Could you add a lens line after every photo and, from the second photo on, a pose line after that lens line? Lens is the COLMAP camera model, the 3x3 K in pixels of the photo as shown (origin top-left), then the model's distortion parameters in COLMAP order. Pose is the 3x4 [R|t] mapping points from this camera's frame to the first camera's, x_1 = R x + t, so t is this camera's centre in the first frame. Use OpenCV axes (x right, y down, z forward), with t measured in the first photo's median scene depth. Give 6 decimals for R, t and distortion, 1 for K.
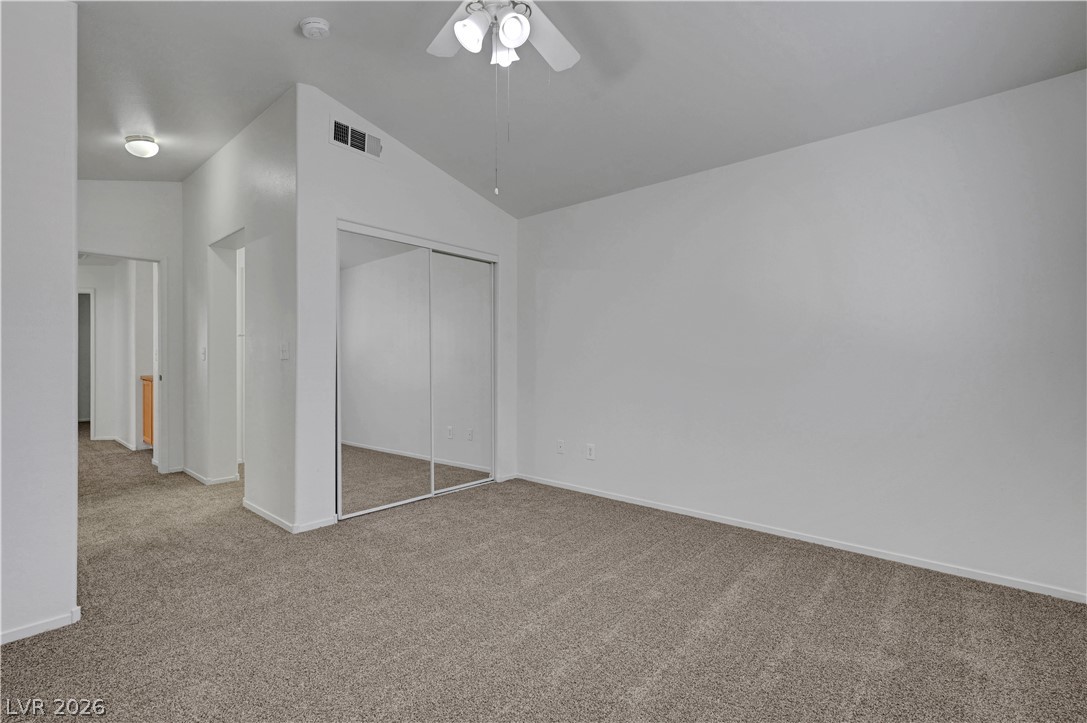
lens RADIAL K [[492.3, 0, 546.4], [0, 492.3, 357.9], [0, 0, 1]] dist [0.002592, 0.000335]
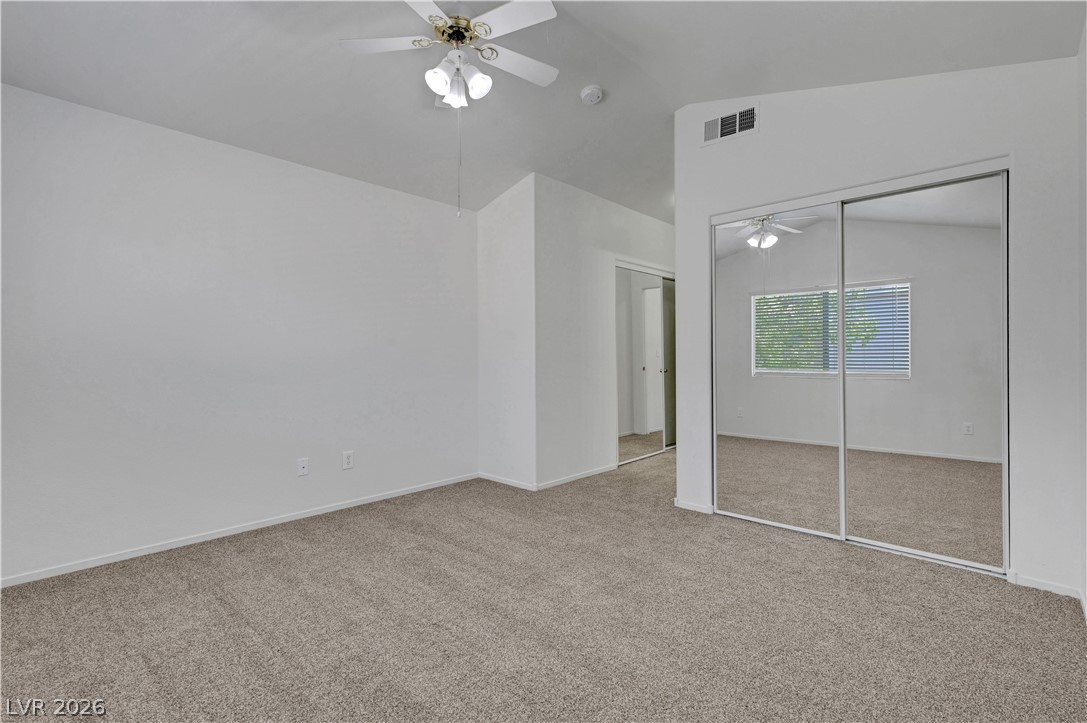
lens RADIAL K [[492.3, 0, 546.6], [0, 492.3, 361.8], [0, 0, 1]] dist [0.002592, 0.000335]
pose [[-0.025769, 0.006452, -0.999647, 0.603944], [0.002805, 0.999976, 0.006382, 0.011185], [0.999664, -0.002640, -0.025786, 0.683225]]
